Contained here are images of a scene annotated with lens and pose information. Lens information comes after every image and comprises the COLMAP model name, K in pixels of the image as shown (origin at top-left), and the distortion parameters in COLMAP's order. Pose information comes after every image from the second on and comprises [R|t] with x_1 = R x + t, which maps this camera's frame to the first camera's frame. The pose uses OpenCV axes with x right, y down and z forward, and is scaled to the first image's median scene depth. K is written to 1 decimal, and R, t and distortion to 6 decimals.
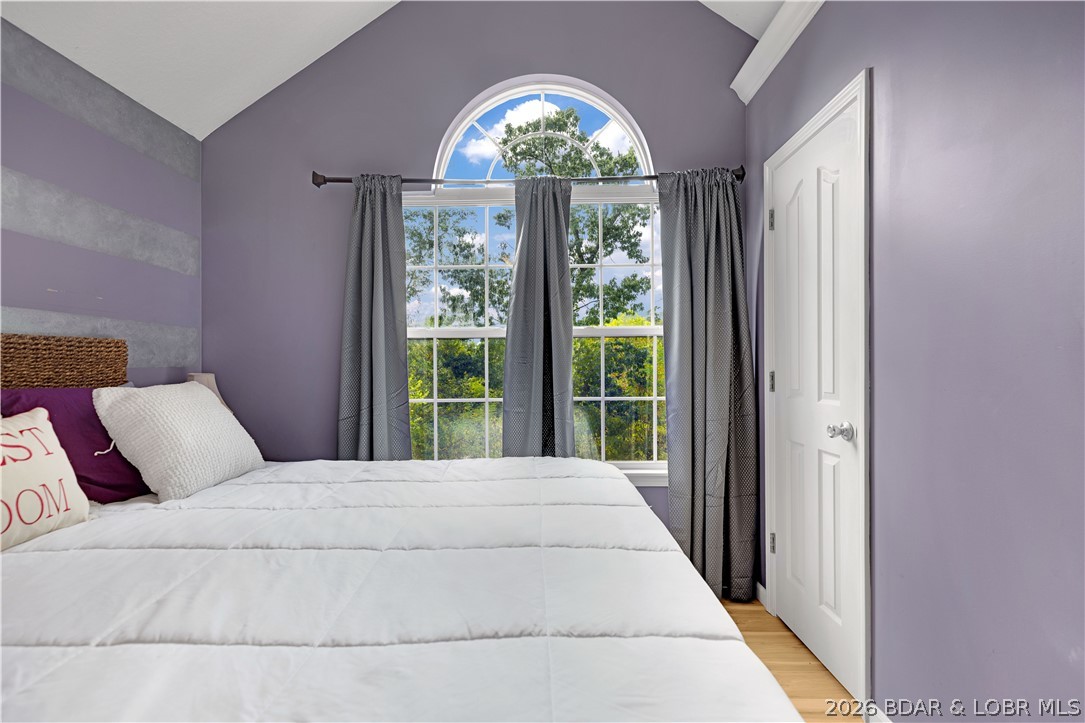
lens RADIAL K [[490.1, 0, 543.2], [0, 490.1, 364.2], [0, 0, 1]] dist [0.003398, 0.000836]
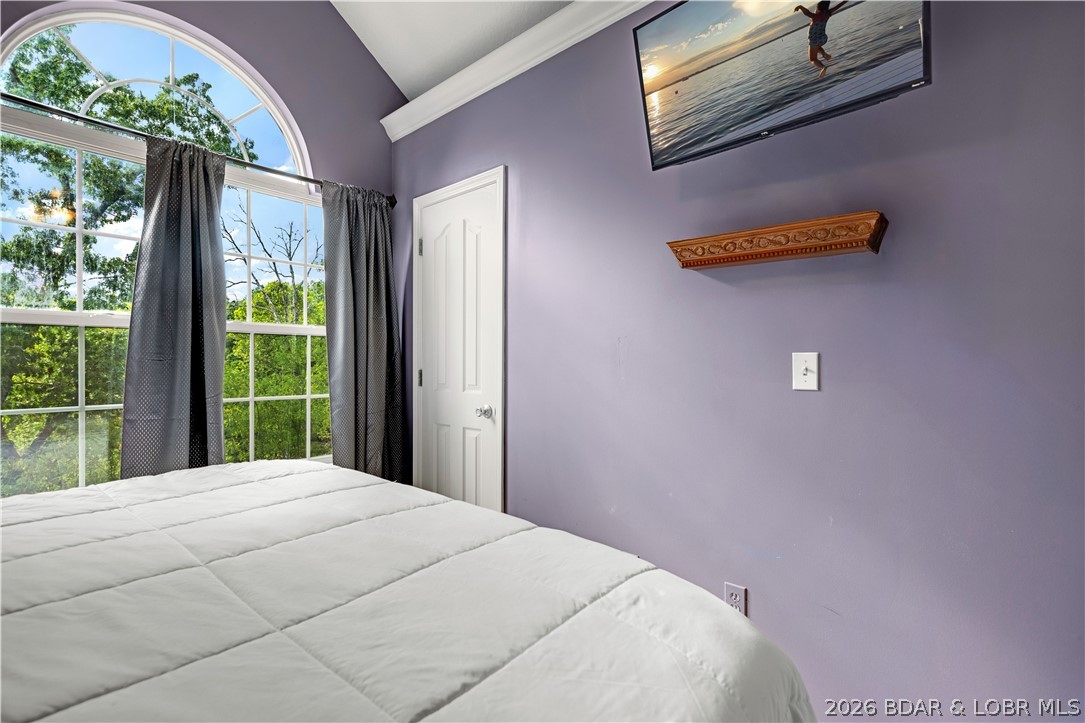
lens RADIAL K [[489.4, 0, 537.5], [0, 489.4, 366.6], [0, 0, 1]] dist [0.003752, 0.000635]
pose [[0.651457, 0.004152, 0.758674, -0.297723], [-0.008645, 0.999961, 0.001951, 0.001602], [-0.758636, -0.007829, 0.651467, -0.031689]]
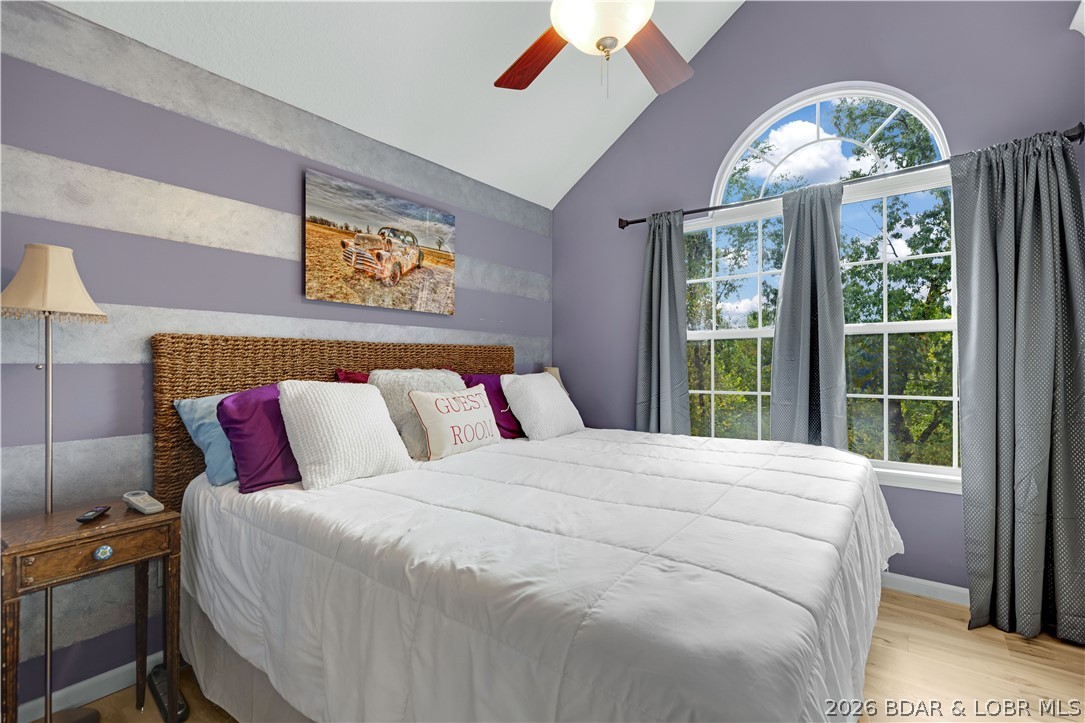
lens RADIAL K [[490.1, 0, 543.2], [0, 490.1, 364.2], [0, 0, 1]] dist [0.003398, 0.000836]
pose [[0.804293, 0.003775, -0.594221, 0.197170], [-0.000233, 0.999982, 0.006036, -0.000118], [0.594233, -0.004716, 0.804279, -0.250230]]
